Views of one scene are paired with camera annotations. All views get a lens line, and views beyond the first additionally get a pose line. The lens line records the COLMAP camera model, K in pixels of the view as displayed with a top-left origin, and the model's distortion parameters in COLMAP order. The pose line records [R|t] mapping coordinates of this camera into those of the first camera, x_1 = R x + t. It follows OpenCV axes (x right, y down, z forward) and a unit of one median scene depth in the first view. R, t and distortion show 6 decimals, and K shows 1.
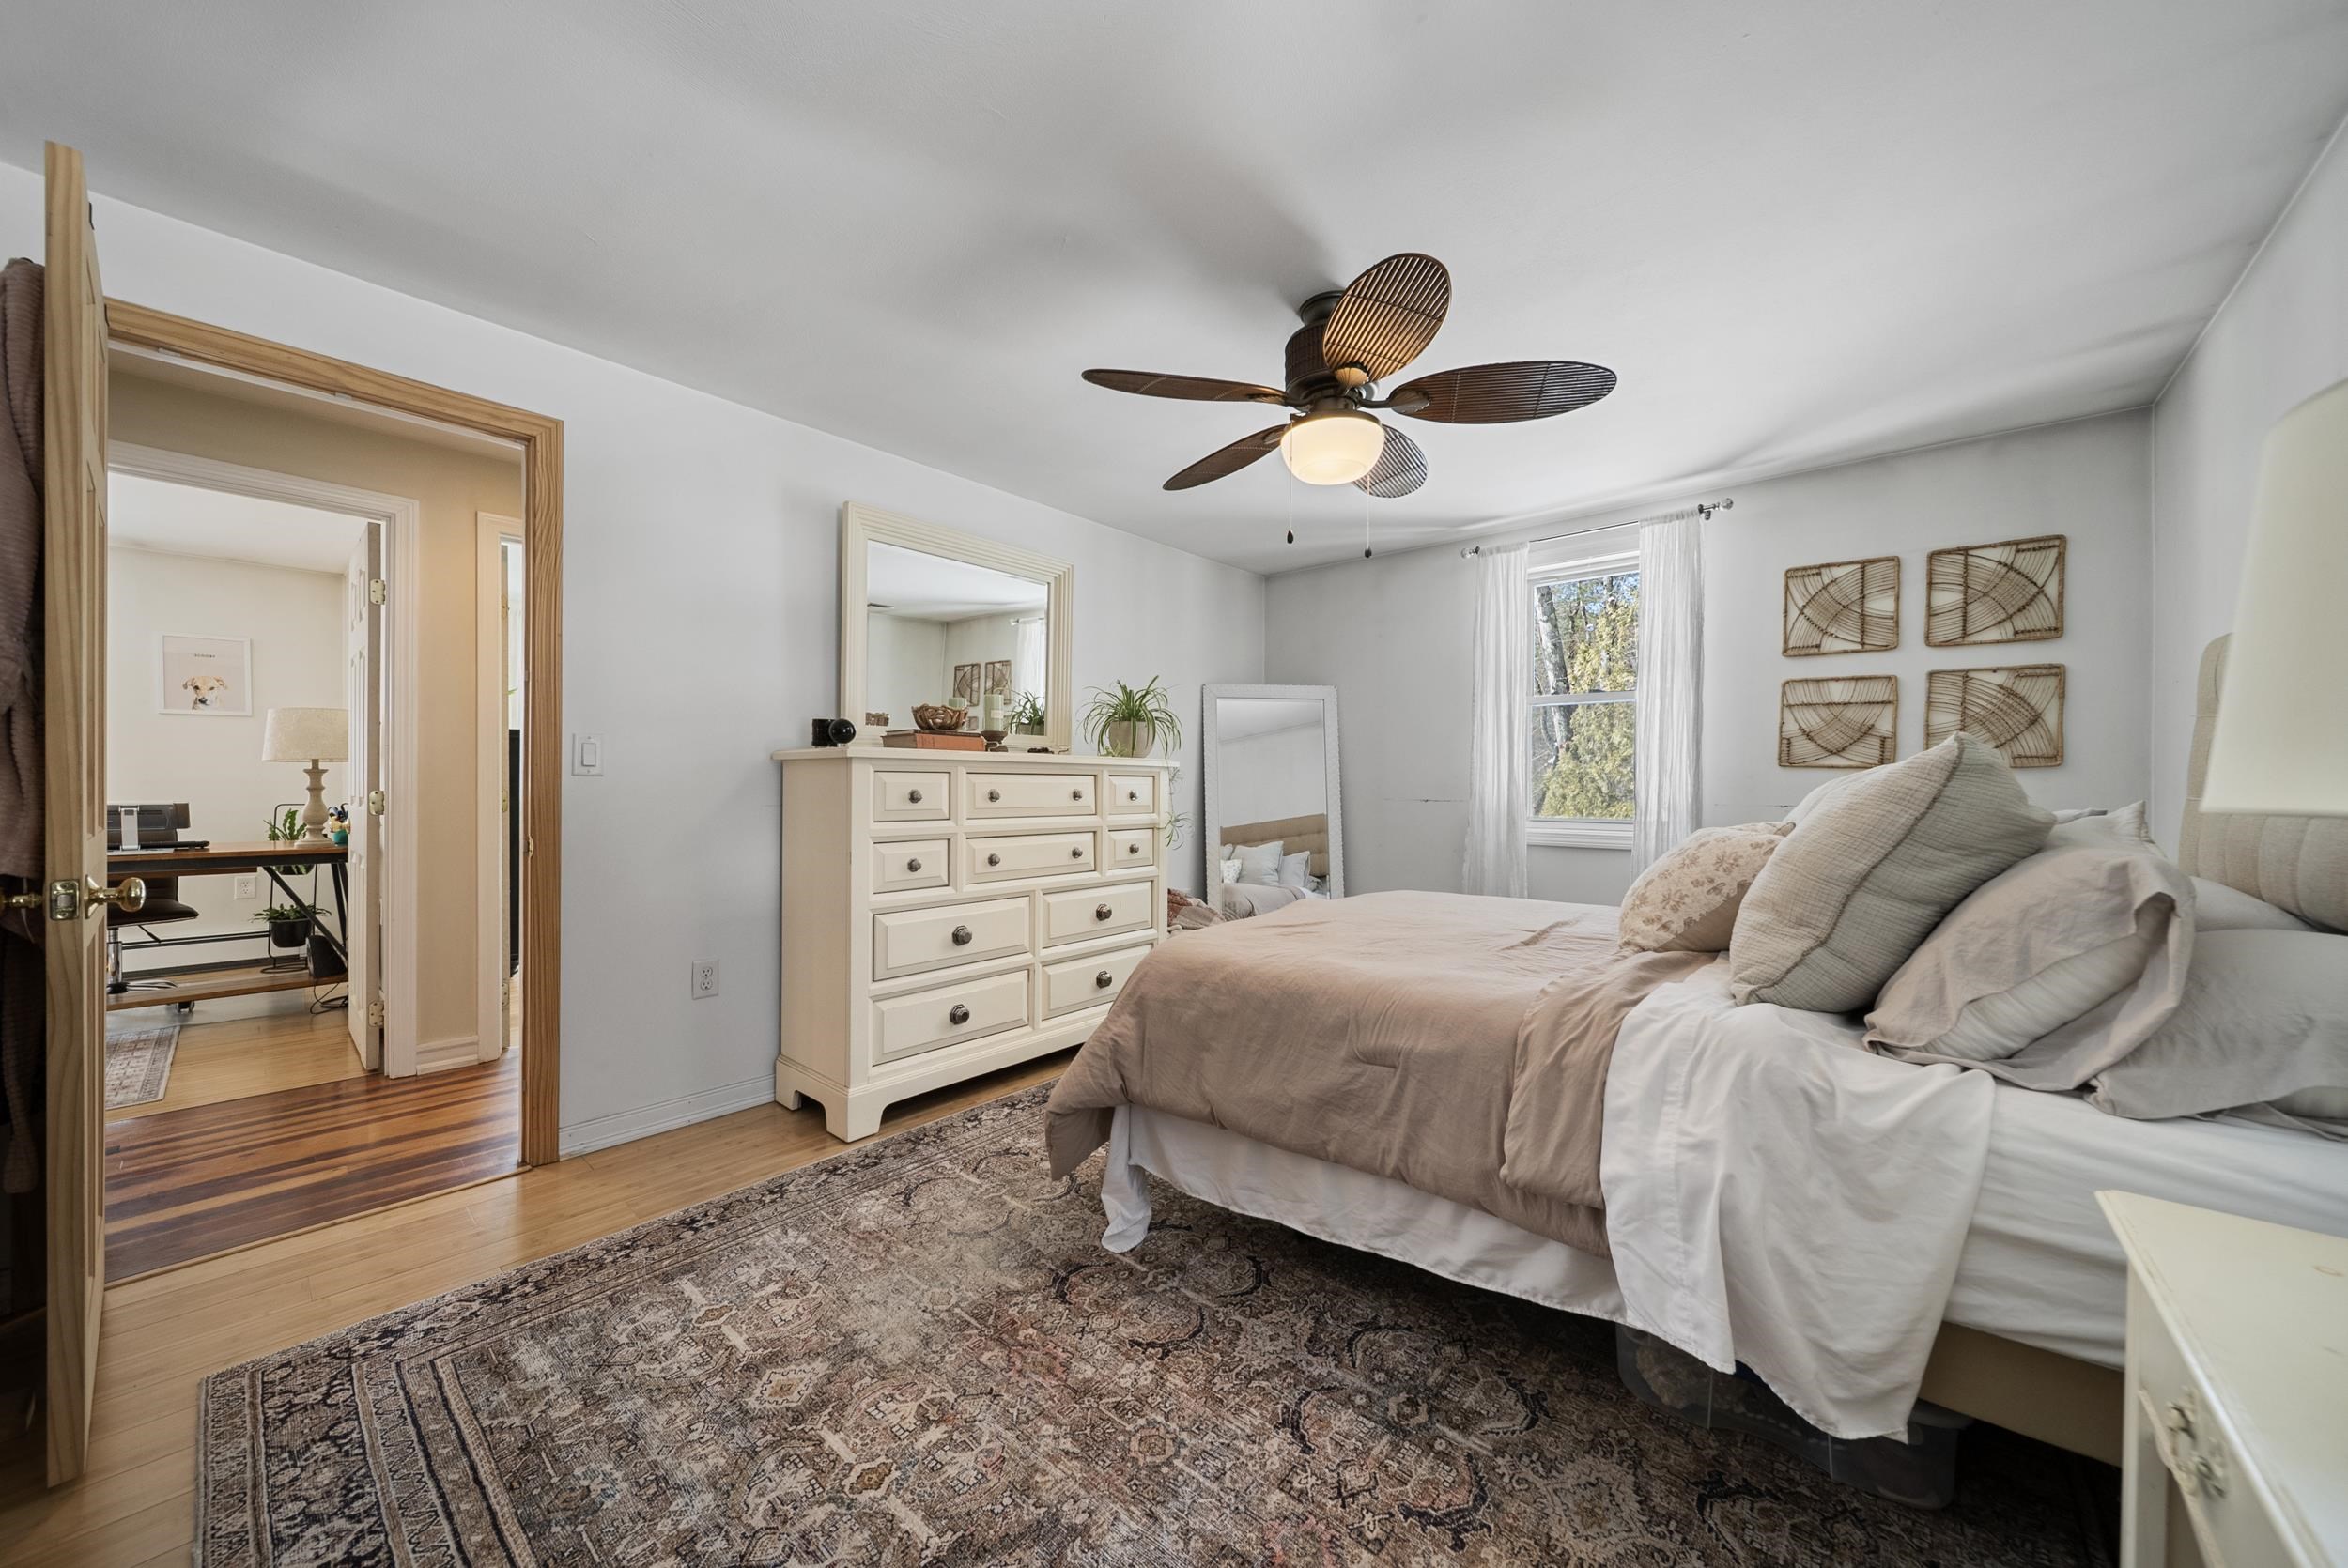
lens RADIAL K [[835.6, 0, 1183.9], [0, 835.6, 789.6], [0, 0, 1]] dist [-0.001537, -0.000519]
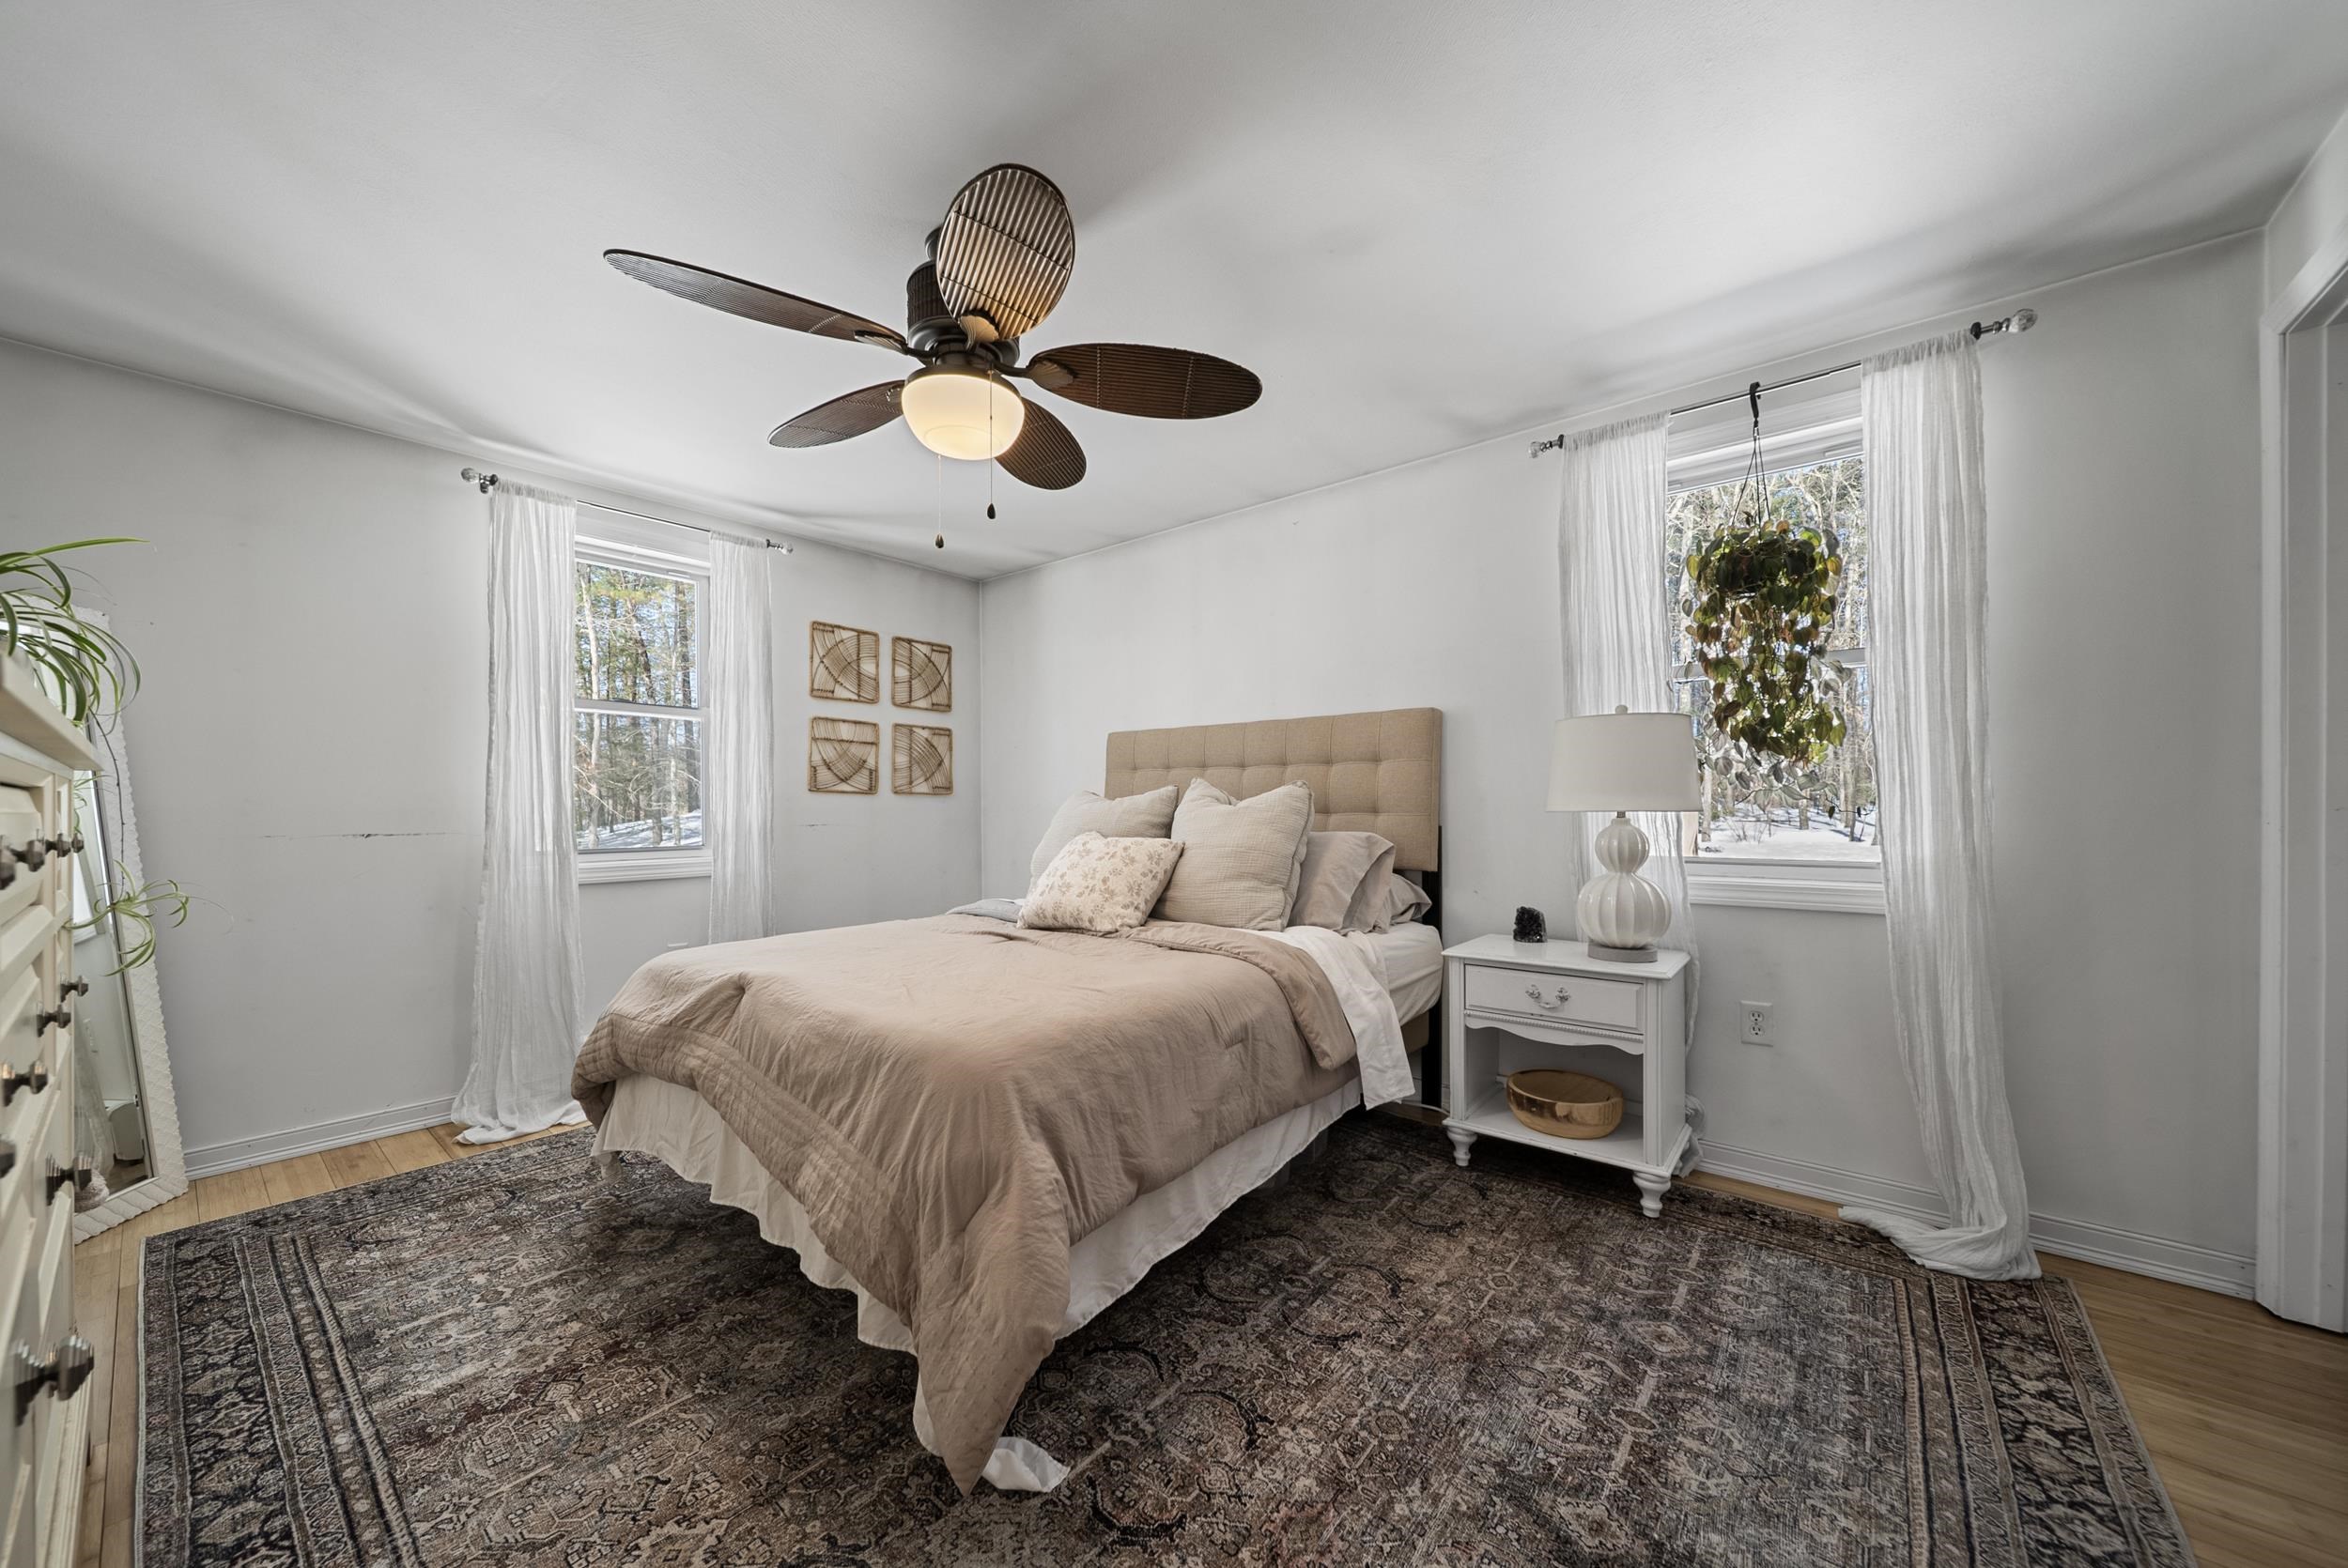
lens RADIAL K [[835.6, 0, 1183.9], [0, 835.6, 789.6], [0, 0, 1]] dist [-0.001537, -0.000519]
pose [[-0.027100, 0.018860, 0.999455, -0.512062], [0.014478, 0.999725, -0.018472, -0.000899], [-0.999528, 0.013969, -0.027366, 0.593793]]
